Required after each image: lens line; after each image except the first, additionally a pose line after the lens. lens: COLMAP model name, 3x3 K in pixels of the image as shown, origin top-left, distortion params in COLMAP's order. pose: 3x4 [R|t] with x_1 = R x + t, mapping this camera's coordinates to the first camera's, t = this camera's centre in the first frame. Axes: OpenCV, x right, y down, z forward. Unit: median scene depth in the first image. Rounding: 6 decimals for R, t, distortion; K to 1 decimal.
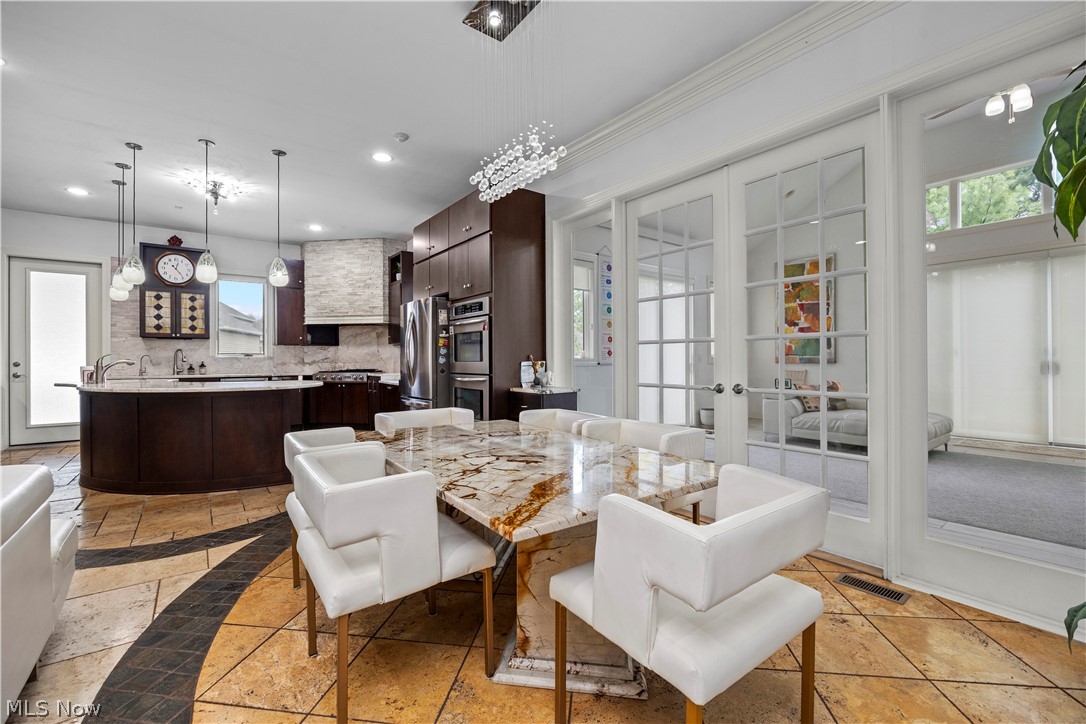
lens RADIAL K [[461.5, 0, 543.0], [0, 461.5, 362.0], [0, 0, 1]] dist [-0.011101, -0.000223]
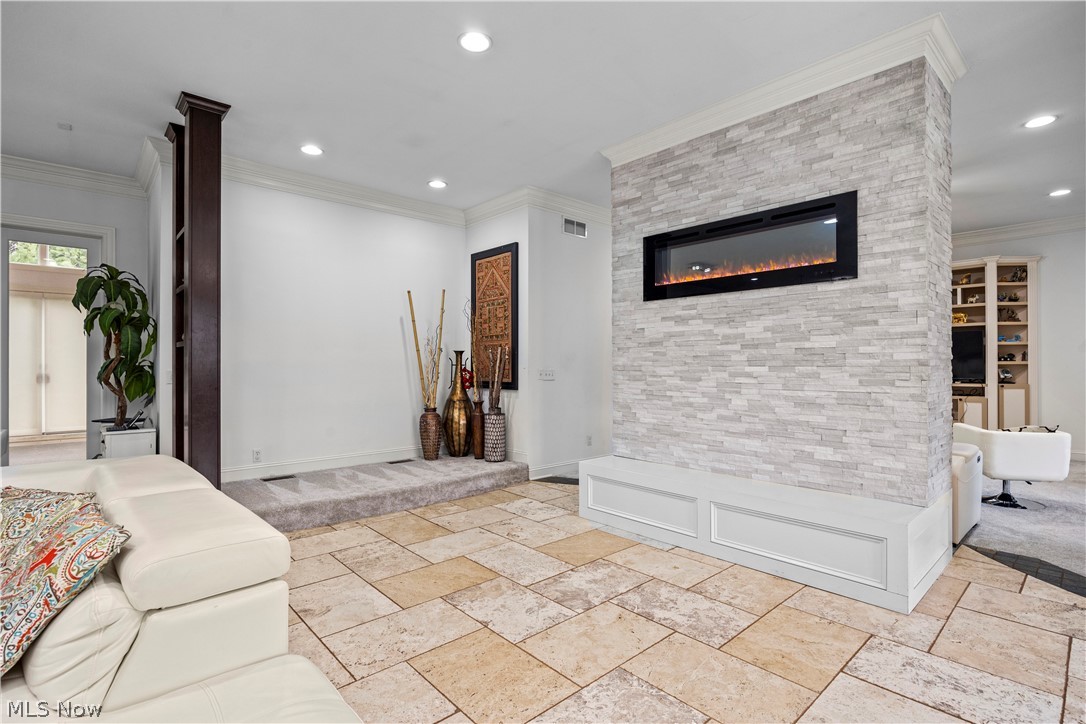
lens RADIAL K [[515.5, 0, 546.6], [0, 515.5, 366.4], [0, 0, 1]] dist [-0.012952, 0.000439]
pose [[-0.086211, 0.002570, 0.996274, -0.469698], [0.006491, 0.999977, -0.002018, -0.008547], [-0.996256, 0.006293, -0.086226, -0.327765]]
